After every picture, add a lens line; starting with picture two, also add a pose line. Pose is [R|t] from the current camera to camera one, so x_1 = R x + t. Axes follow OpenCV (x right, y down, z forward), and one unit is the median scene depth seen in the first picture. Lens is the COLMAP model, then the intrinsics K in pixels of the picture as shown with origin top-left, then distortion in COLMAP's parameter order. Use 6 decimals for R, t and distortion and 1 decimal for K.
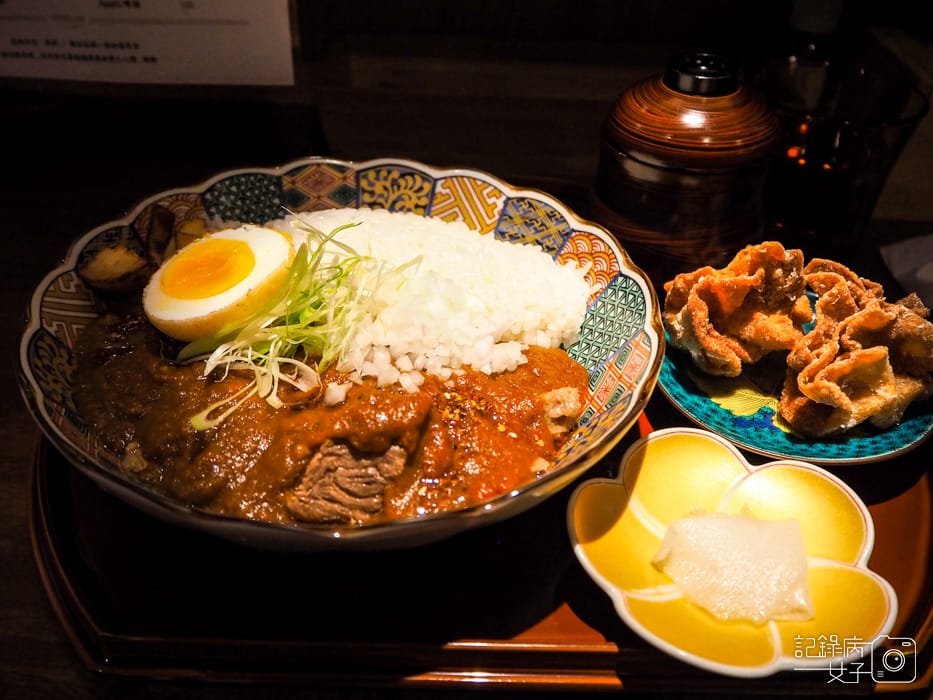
lens RADIAL K [[752.9, 0, 466.5], [0, 752.9, 350.0], [0, 0, 1]] dist [-0.065324, -0.001209]
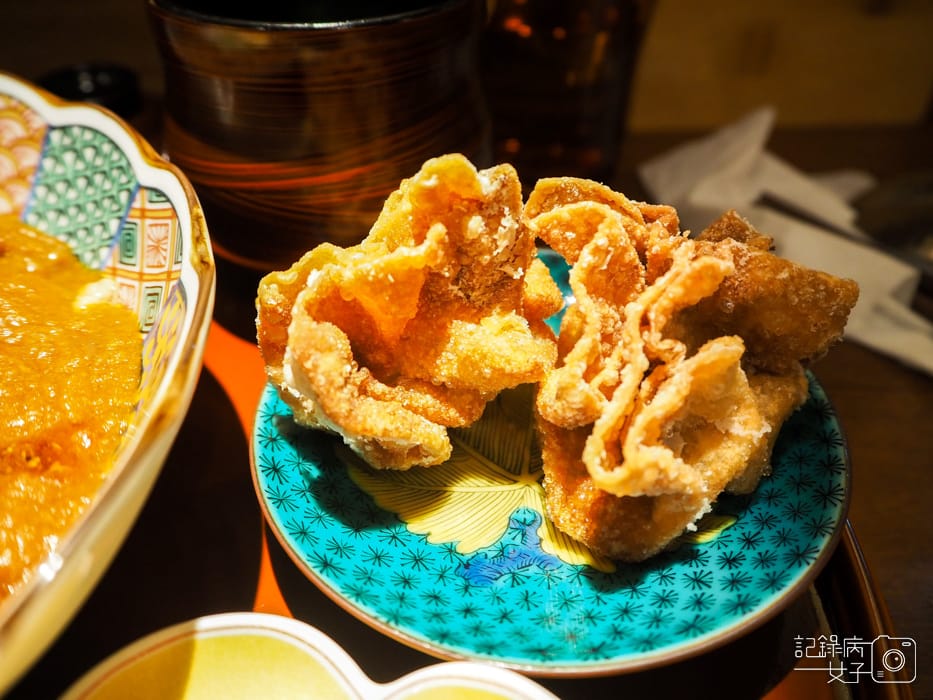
lens RADIAL K [[821.8, 0, 466.5], [0, 821.8, 350.0], [0, 0, 1]] dist [-0.039903, 0.004097]
pose [[0.906201, -0.244761, 0.344808, 0.223848], [0.243874, 0.968683, 0.046683, -0.055443], [-0.345436, 0.041785, 0.937512, 0.536660]]
